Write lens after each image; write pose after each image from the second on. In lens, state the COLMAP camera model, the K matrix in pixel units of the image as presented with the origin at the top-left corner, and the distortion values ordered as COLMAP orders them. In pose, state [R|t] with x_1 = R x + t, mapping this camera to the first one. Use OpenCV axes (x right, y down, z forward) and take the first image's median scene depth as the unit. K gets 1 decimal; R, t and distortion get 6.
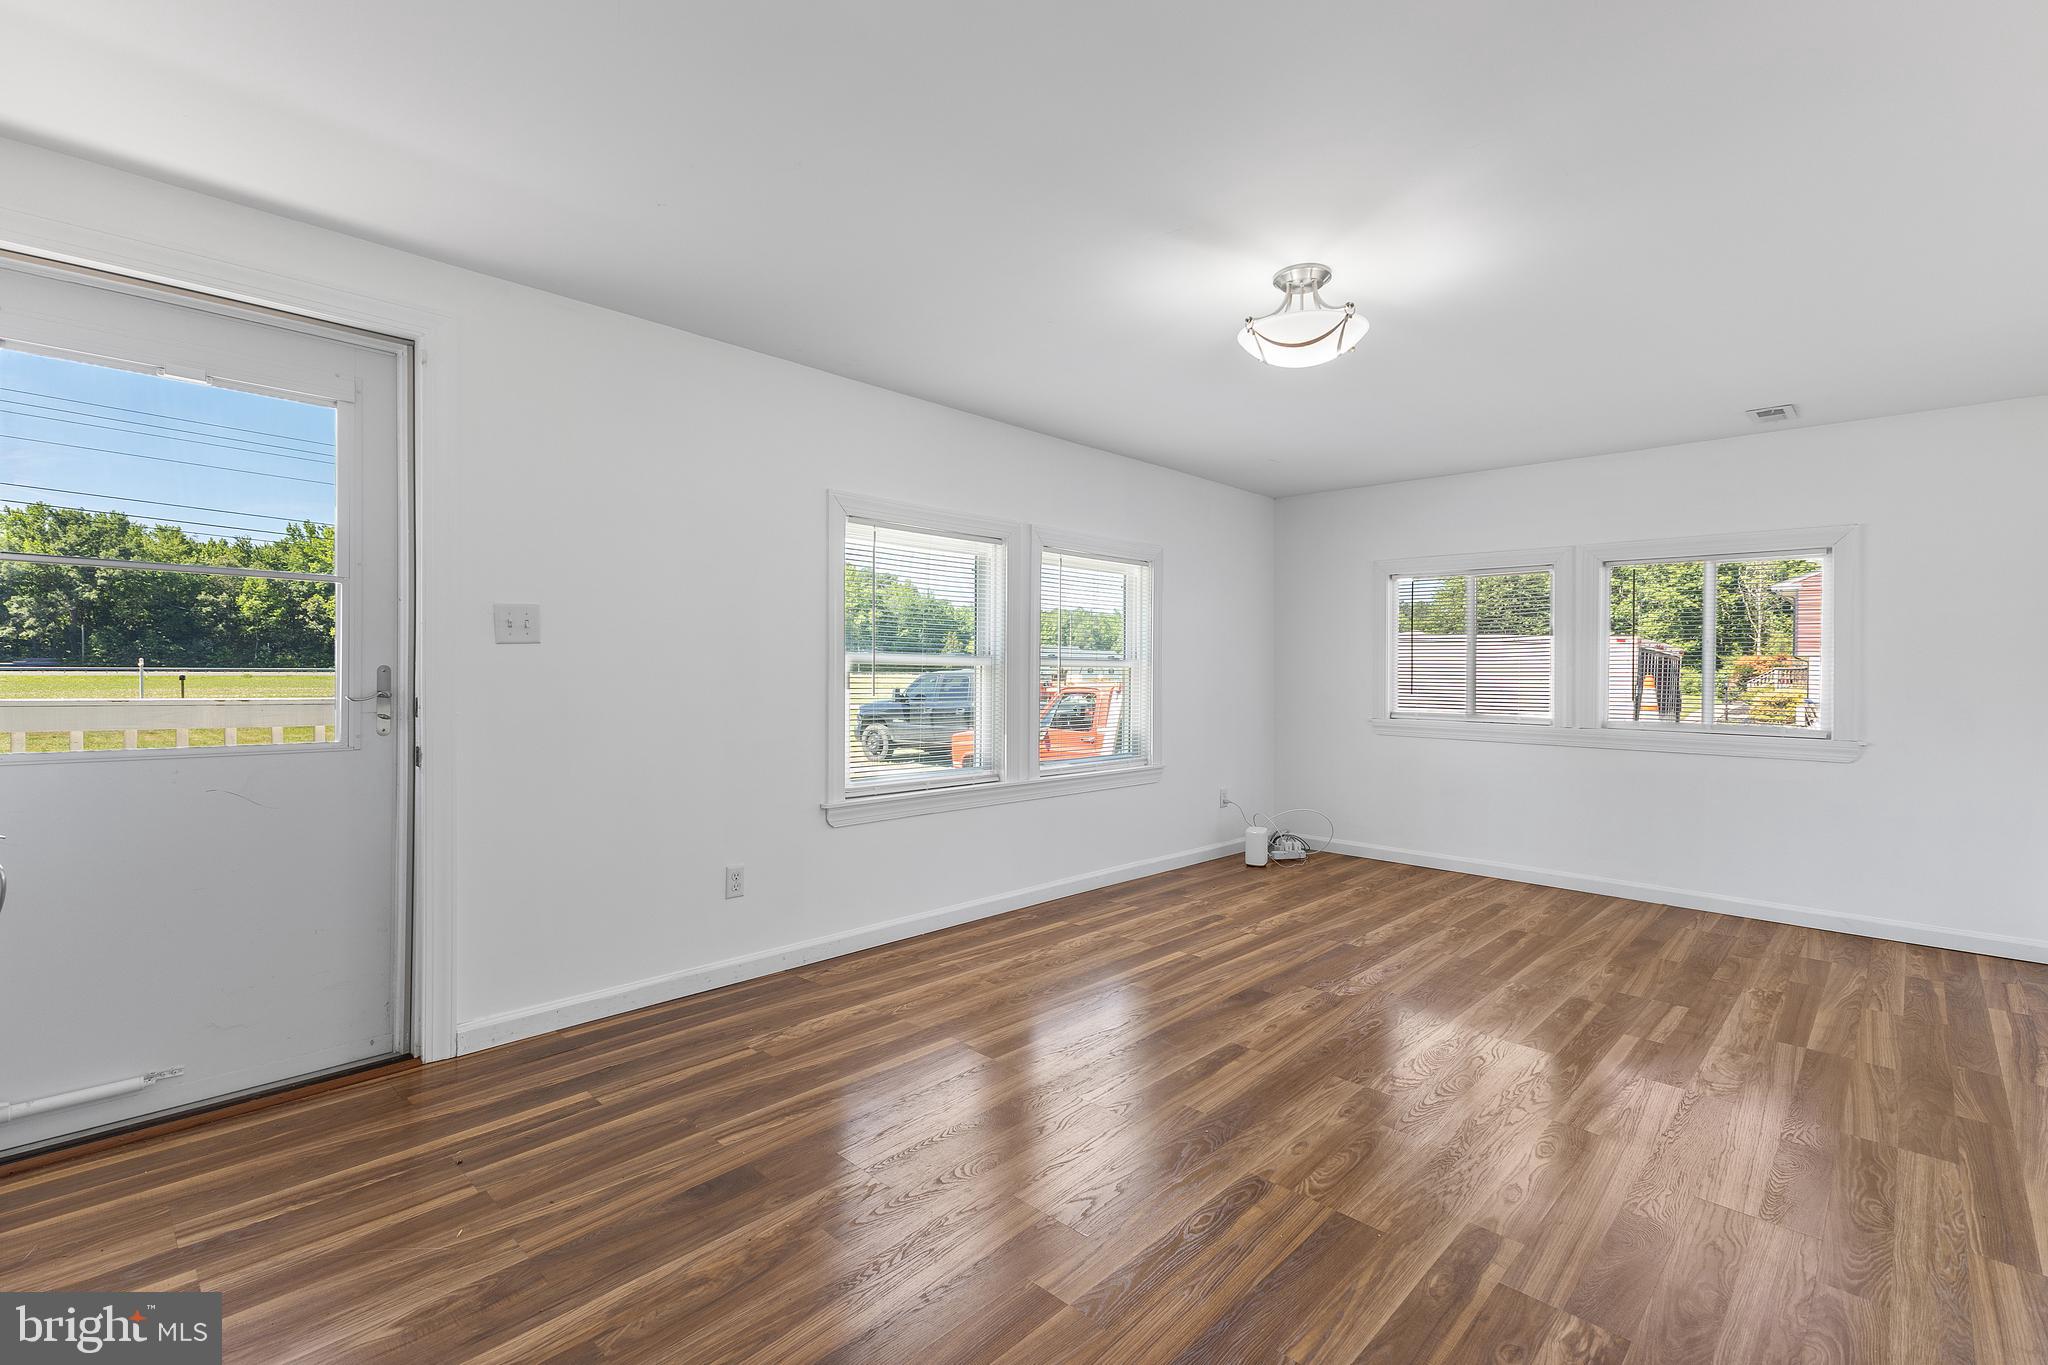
lens RADIAL K [[917.5, 0, 1060.0], [0, 917.5, 670.6], [0, 0, 1]] dist [0.029857, -0.009767]
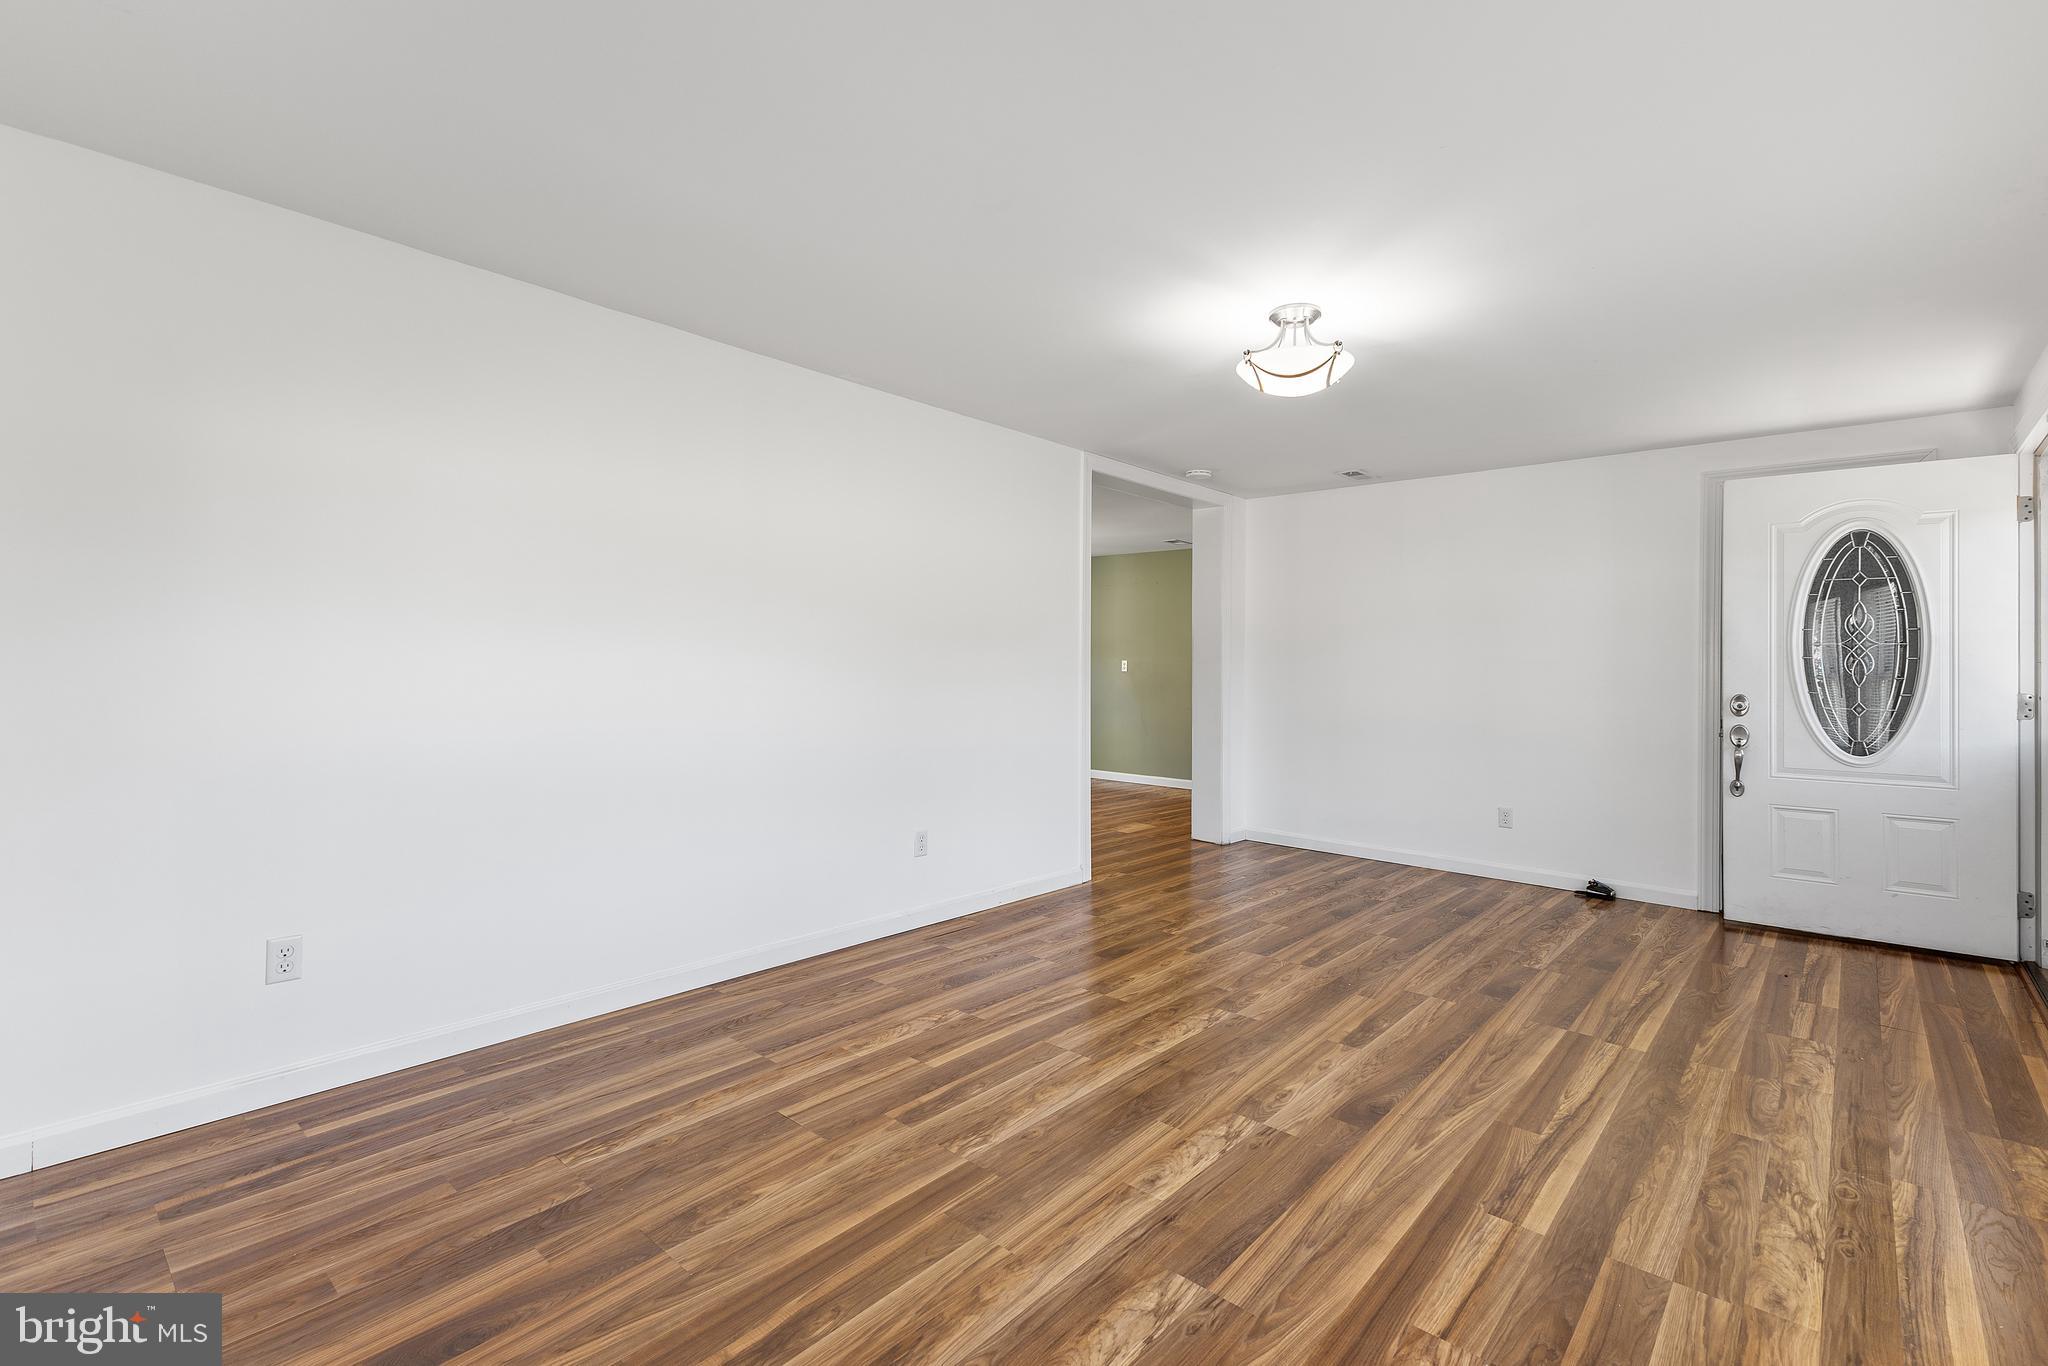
lens RADIAL K [[917.5, 0, 1060.0], [0, 917.5, 671.1], [0, 0, 1]] dist [0.029857, -0.009767]
pose [[-0.999038, -0.025826, -0.035432, 0.475991], [-0.025957, 0.999658, 0.003243, 0.004791], [0.035336, 0.004160, -0.999367, 1.702665]]
